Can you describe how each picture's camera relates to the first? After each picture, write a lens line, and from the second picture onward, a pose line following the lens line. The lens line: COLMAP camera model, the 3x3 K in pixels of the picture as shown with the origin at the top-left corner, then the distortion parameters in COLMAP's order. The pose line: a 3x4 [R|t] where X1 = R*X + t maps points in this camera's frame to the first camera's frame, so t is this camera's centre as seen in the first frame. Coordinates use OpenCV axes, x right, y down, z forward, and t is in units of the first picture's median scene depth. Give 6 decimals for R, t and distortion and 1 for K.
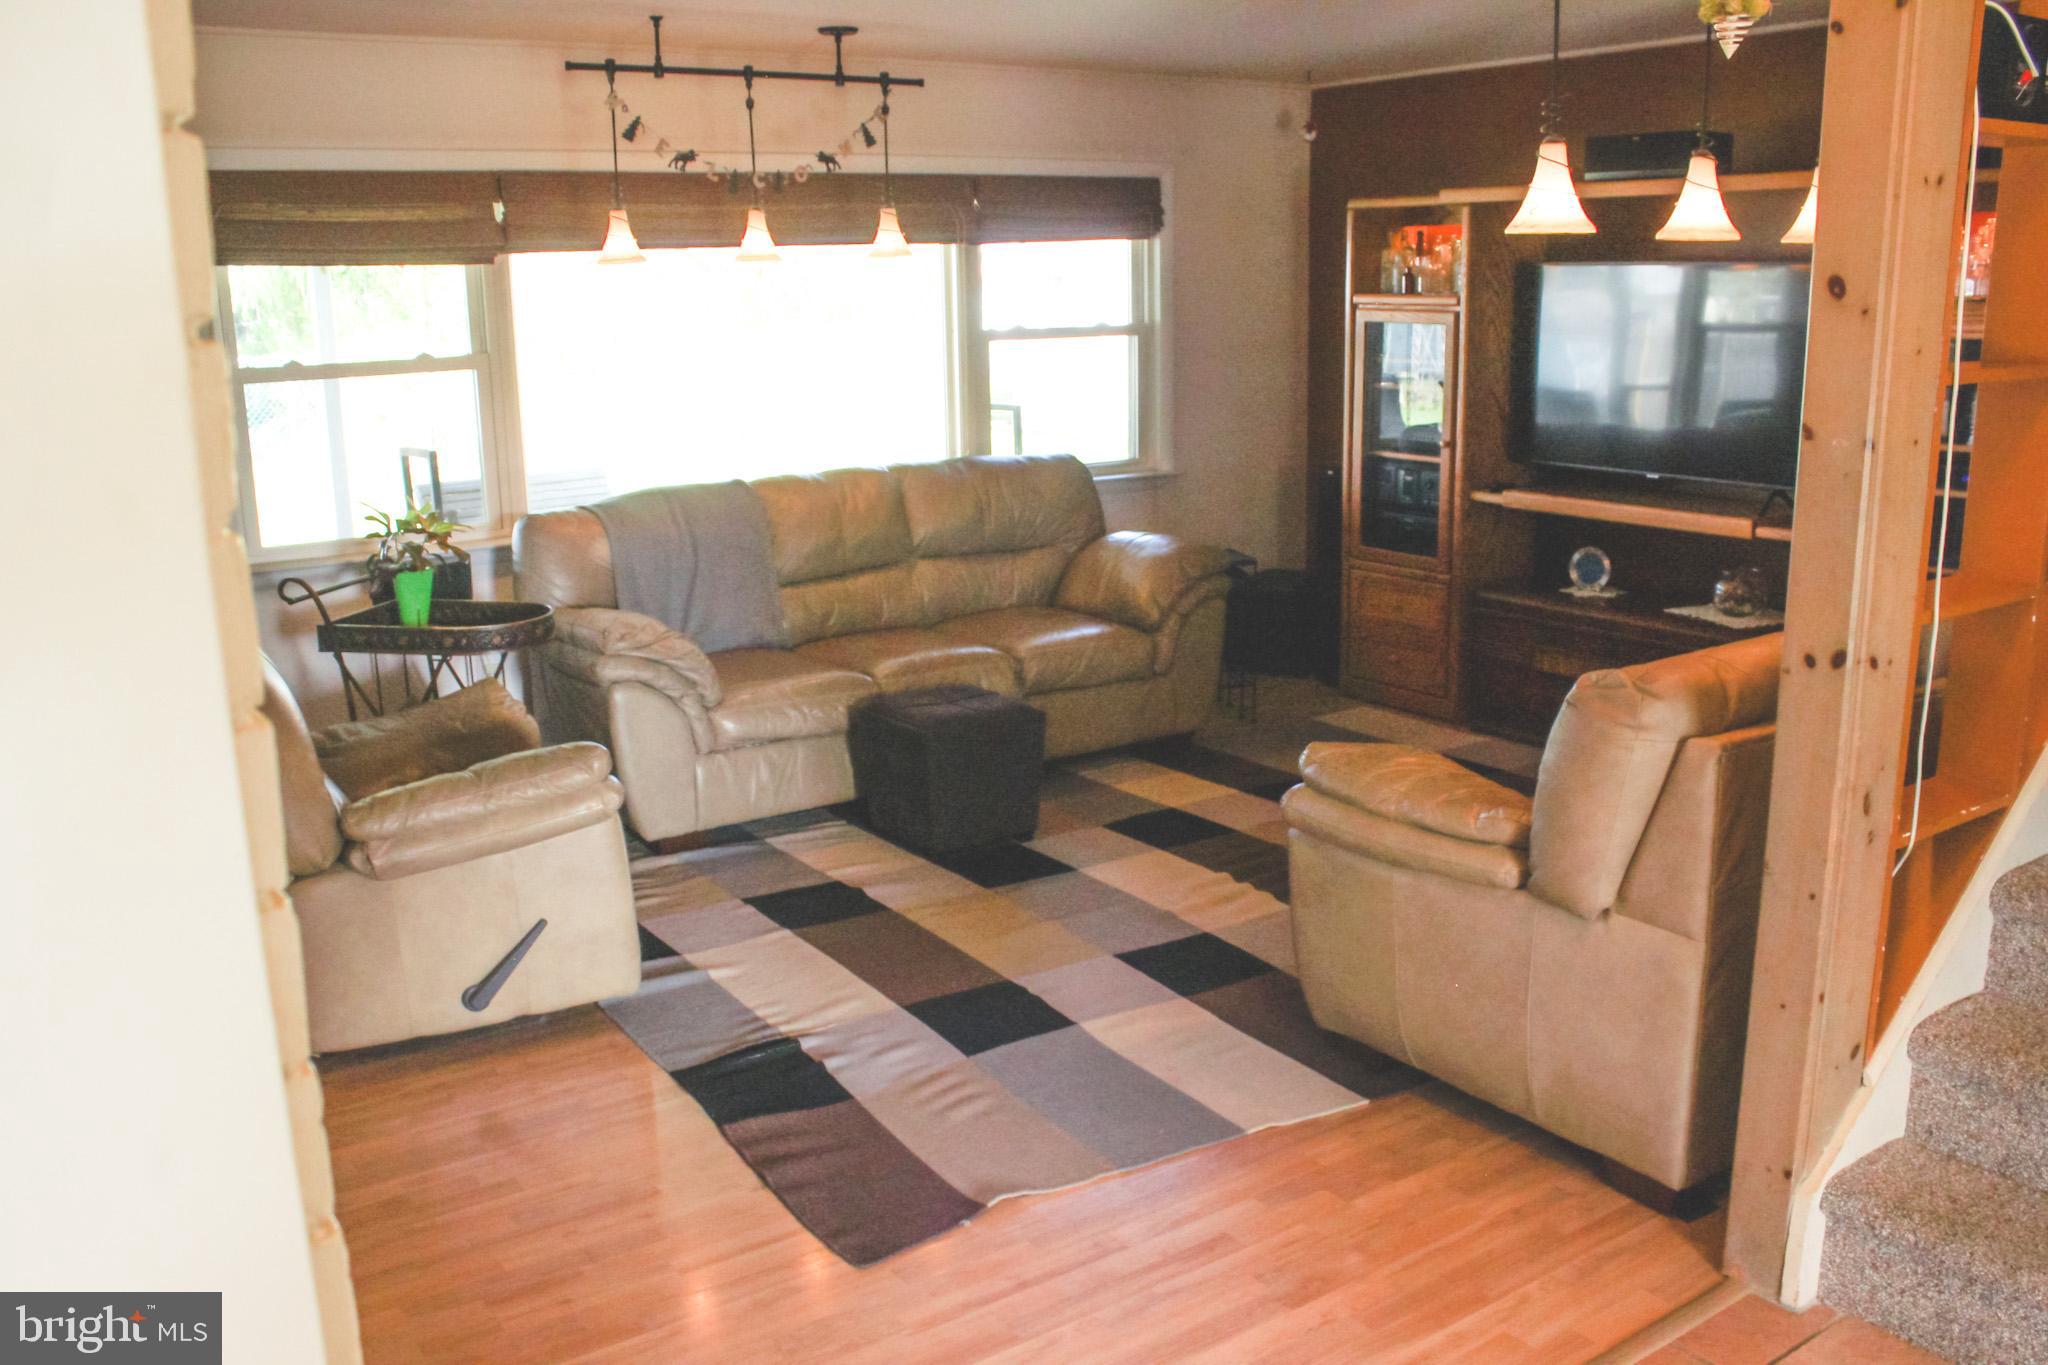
lens RADIAL K [[1728.9, 0, 1078.8], [0, 1728.9, 728.0], [0, 0, 1]] dist [-0.164690, 0.150251]
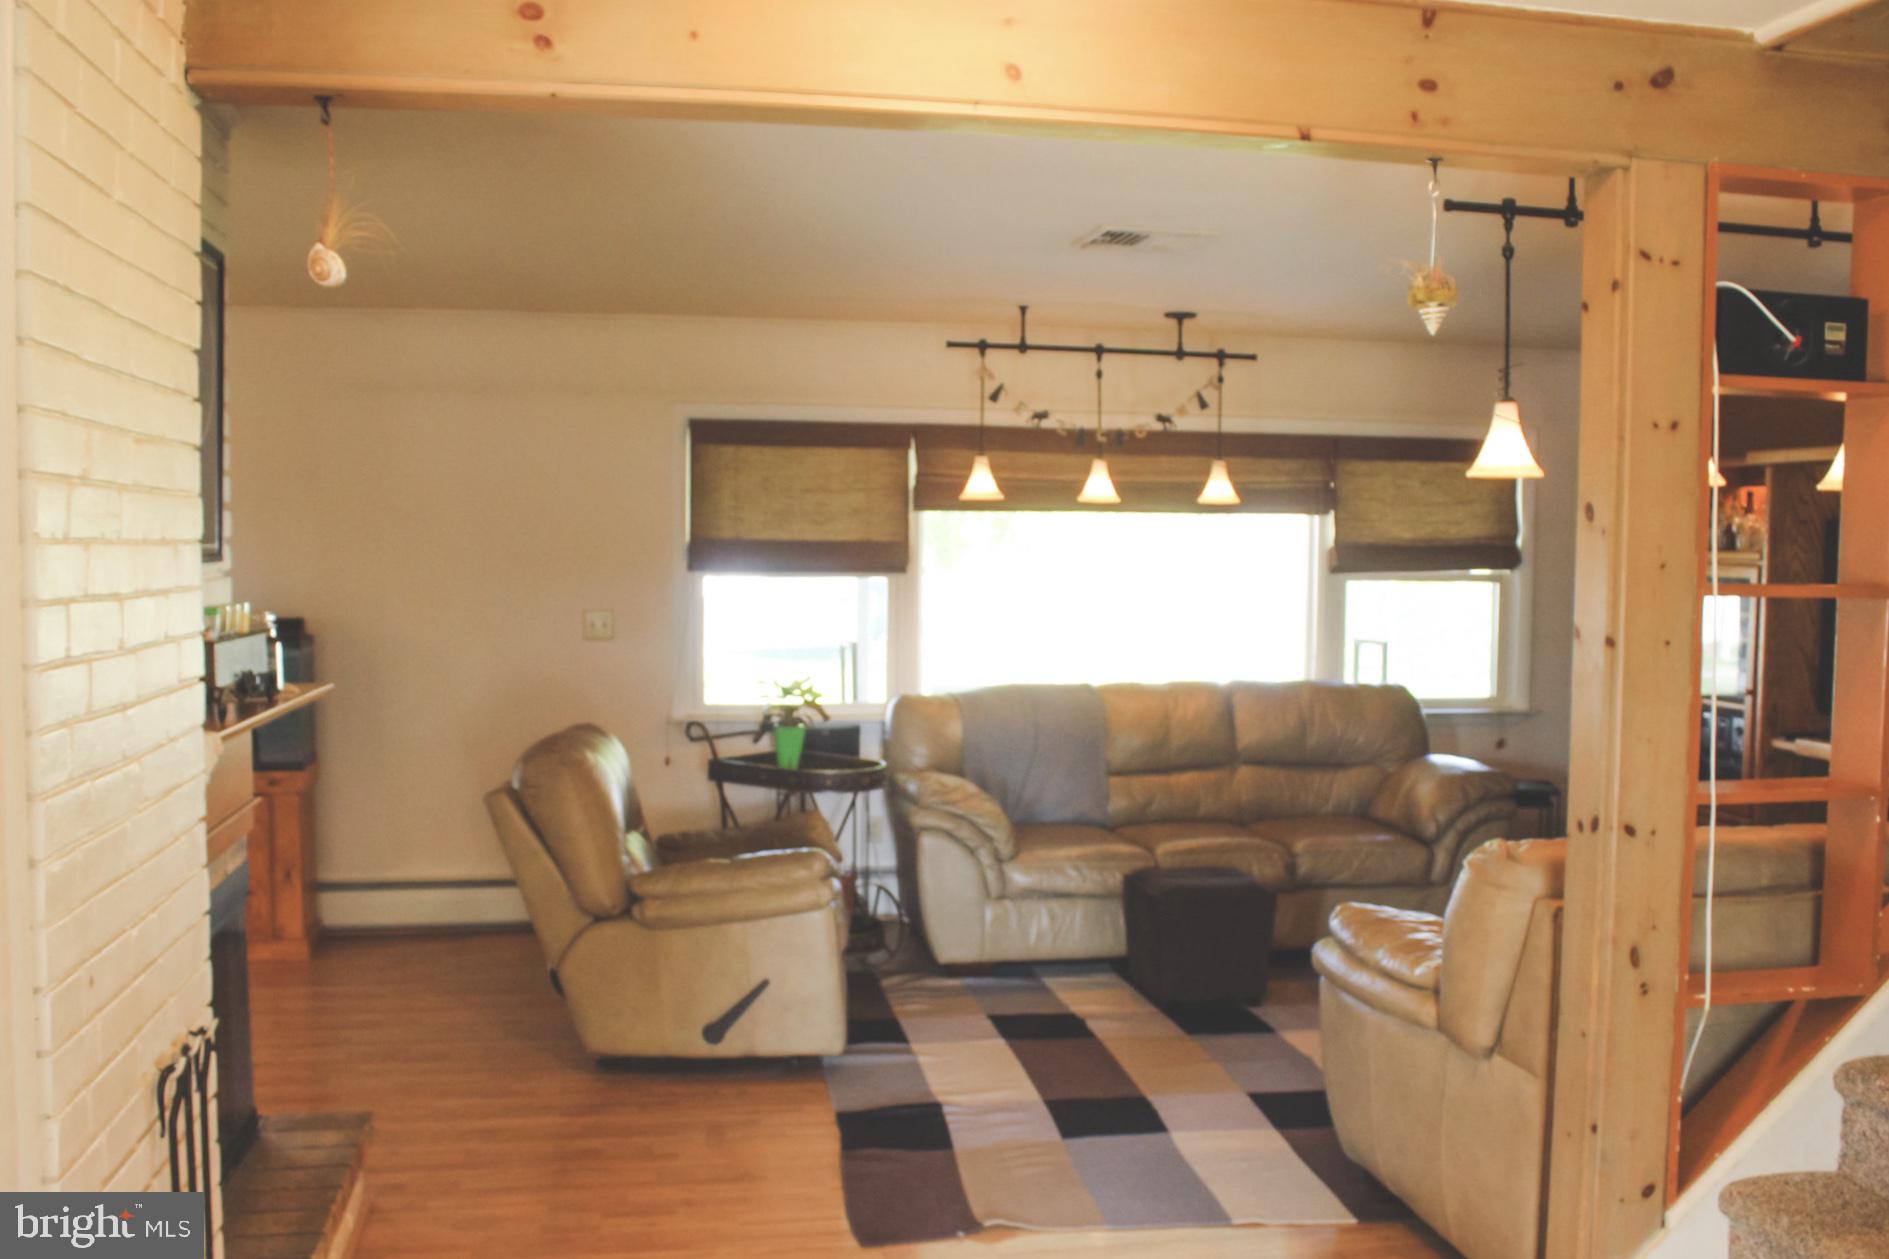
lens RADIAL K [[1644.3, 0, 950.9], [0, 1644.3, 672.2], [0, 0, 1]] dist [-0.143750, 0.090244]
pose [[0.916828, 0.058339, -0.394997, 0.197022], [-0.125165, 0.981398, -0.145573, 0.030576], [0.379156, 0.182905, 0.907076, -0.083119]]
